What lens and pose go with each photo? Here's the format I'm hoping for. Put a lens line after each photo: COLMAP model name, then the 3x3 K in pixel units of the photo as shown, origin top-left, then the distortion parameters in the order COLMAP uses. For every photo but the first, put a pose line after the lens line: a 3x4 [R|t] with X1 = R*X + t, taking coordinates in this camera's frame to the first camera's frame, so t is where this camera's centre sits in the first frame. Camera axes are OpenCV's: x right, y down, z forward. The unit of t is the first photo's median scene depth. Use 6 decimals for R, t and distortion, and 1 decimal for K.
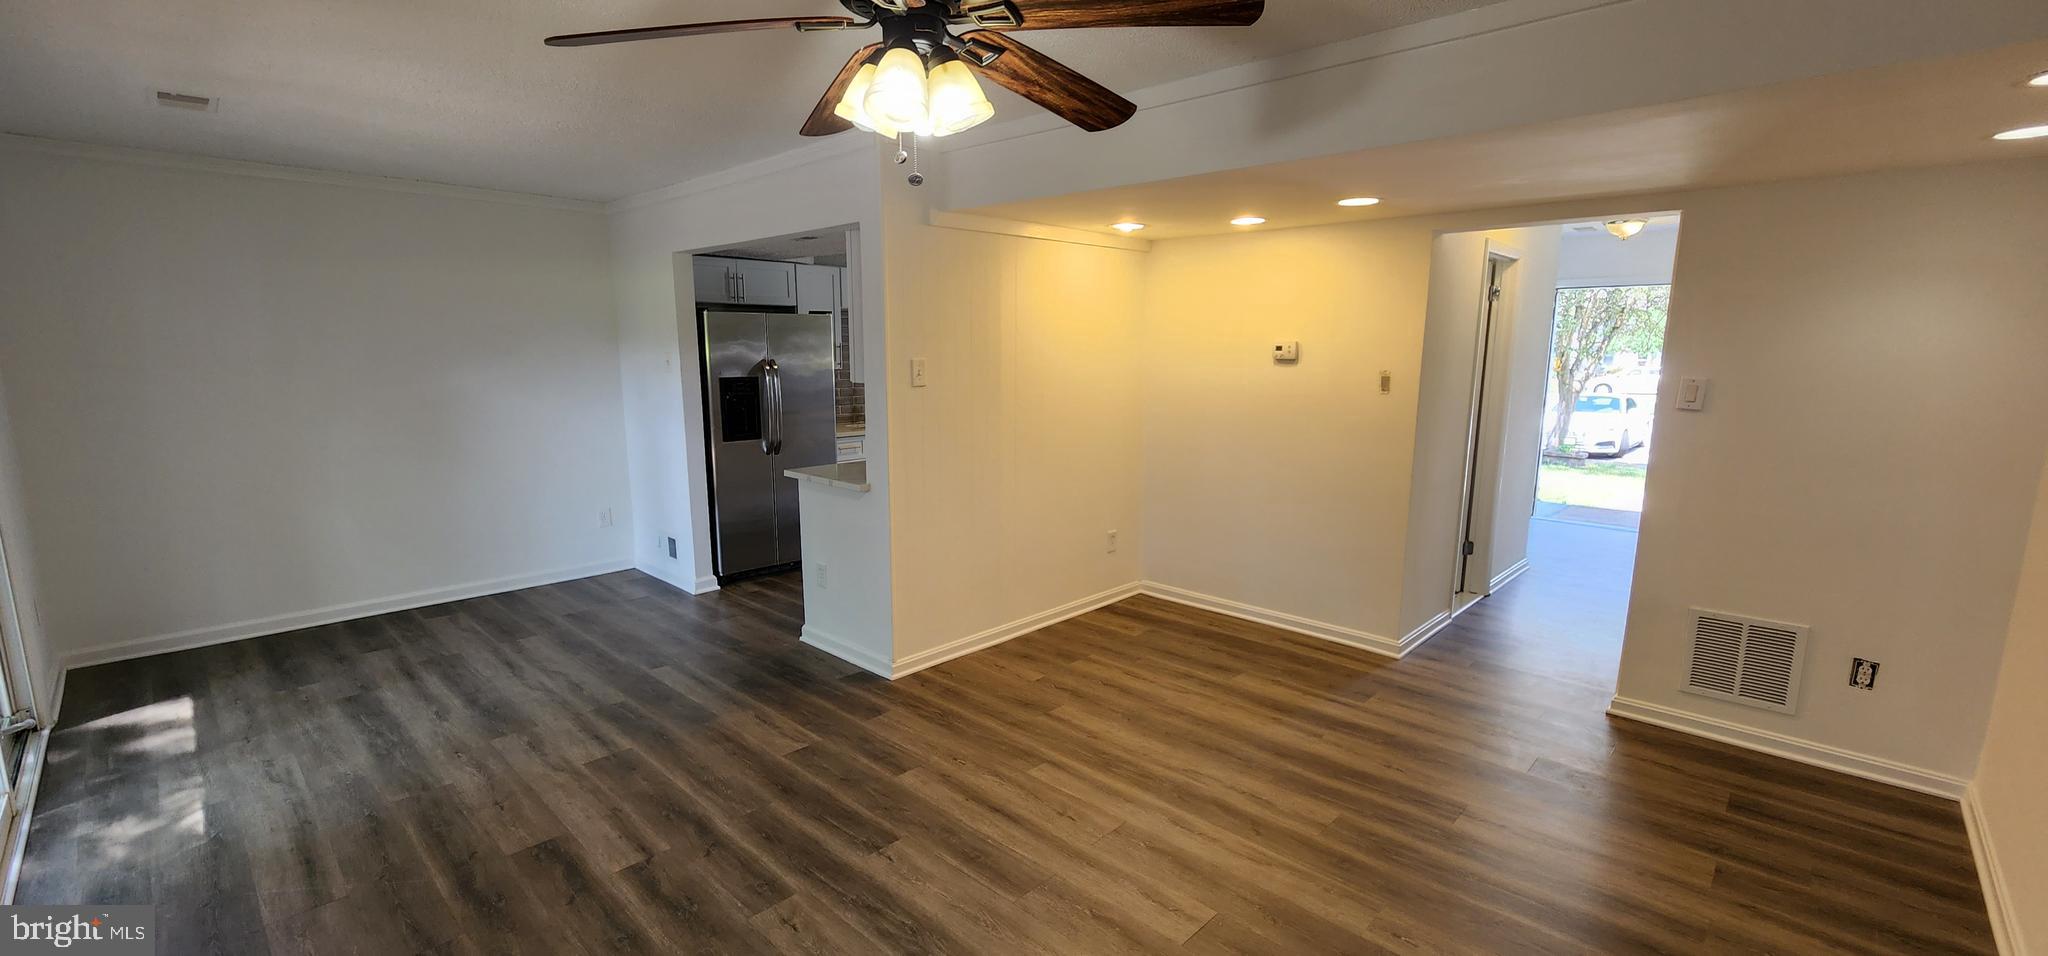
lens RADIAL K [[847.9, 0, 1019.1], [0, 847.9, 488.0], [0, 0, 1]] dist [-0.001814, -0.000134]
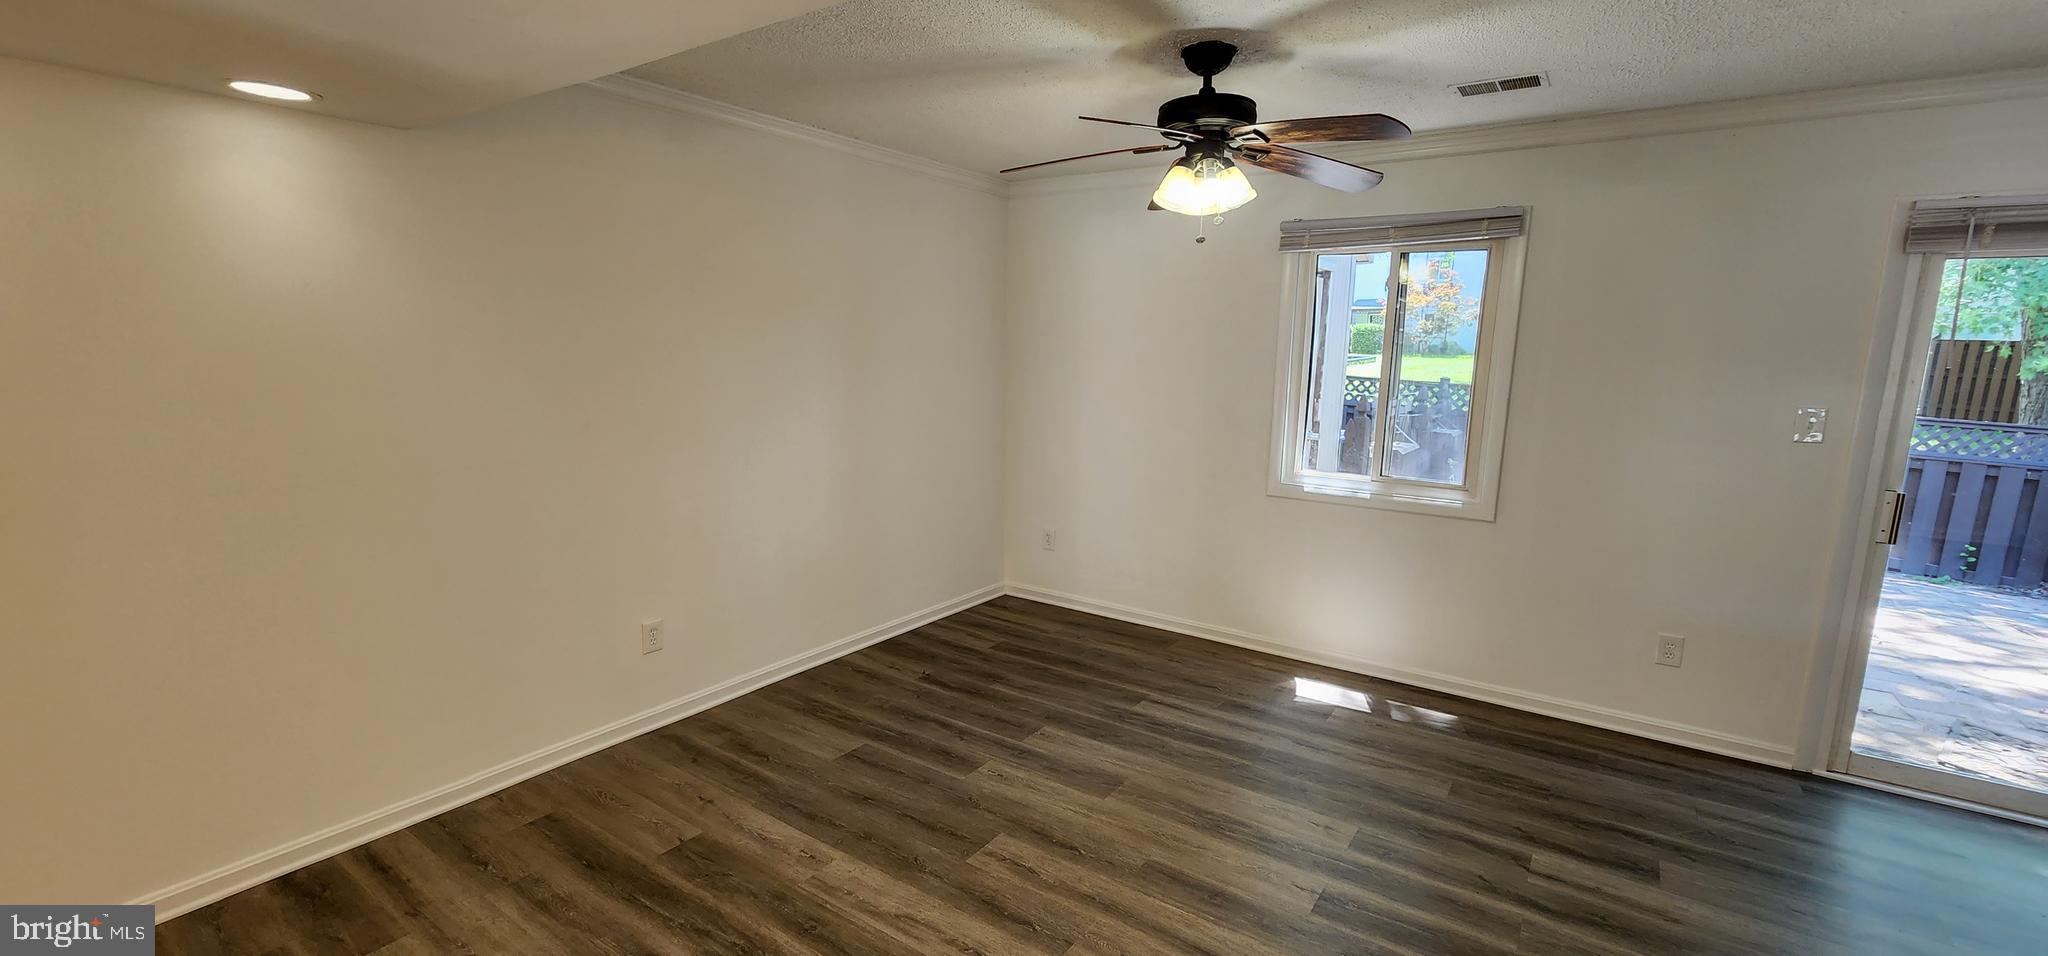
lens RADIAL K [[847.9, 0, 1019.1], [0, 847.9, 488.0], [0, 0, 1]] dist [-0.001814, -0.000134]
pose [[-0.988796, 0.007414, -0.149088, 0.216467], [-0.042862, 0.942605, 0.331148, -0.208583], [0.142986, 0.333829, -0.931726, 1.240262]]
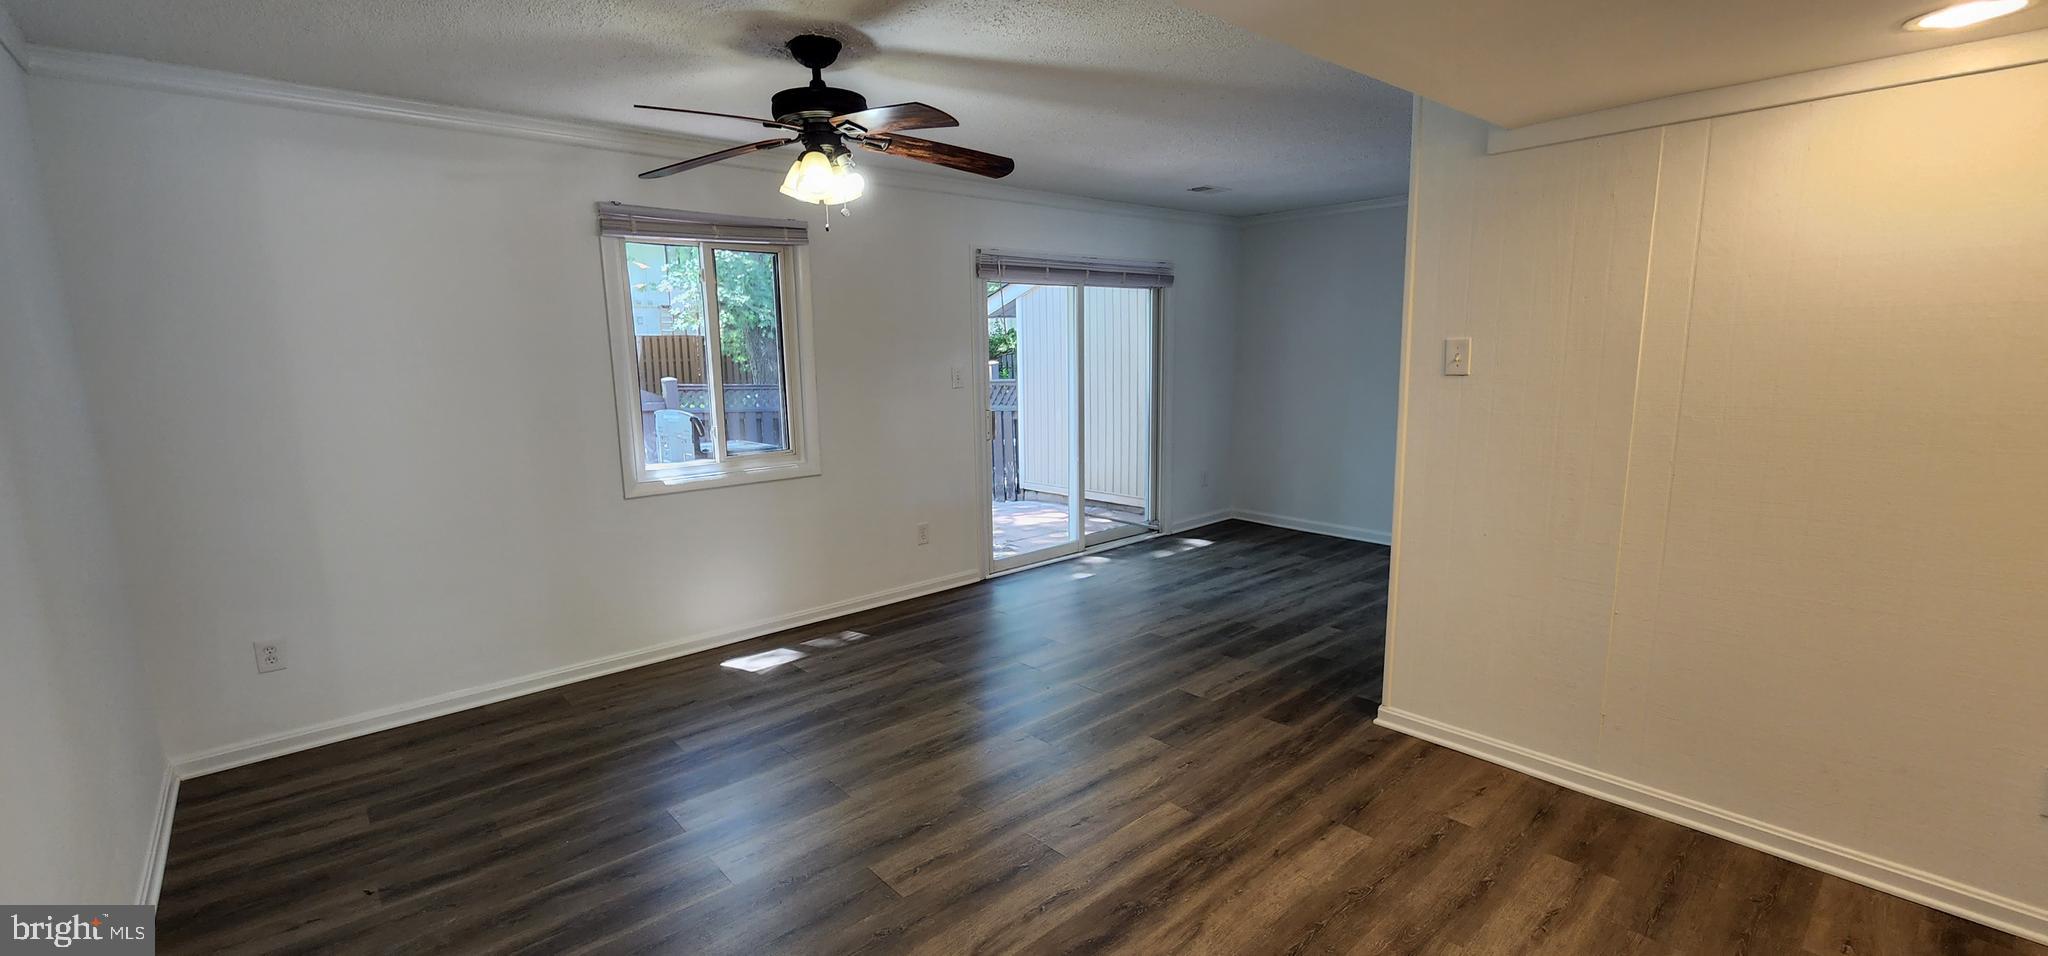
lens RADIAL K [[847.9, 0, 1019.1], [0, 847.9, 488.0], [0, 0, 1]] dist [-0.001814, -0.000134]
pose [[-0.079101, 0.166095, -0.982932, 0.742316], [-0.153945, 0.972158, 0.176663, -0.105106], [0.984908, 0.165291, -0.051329, 0.735335]]
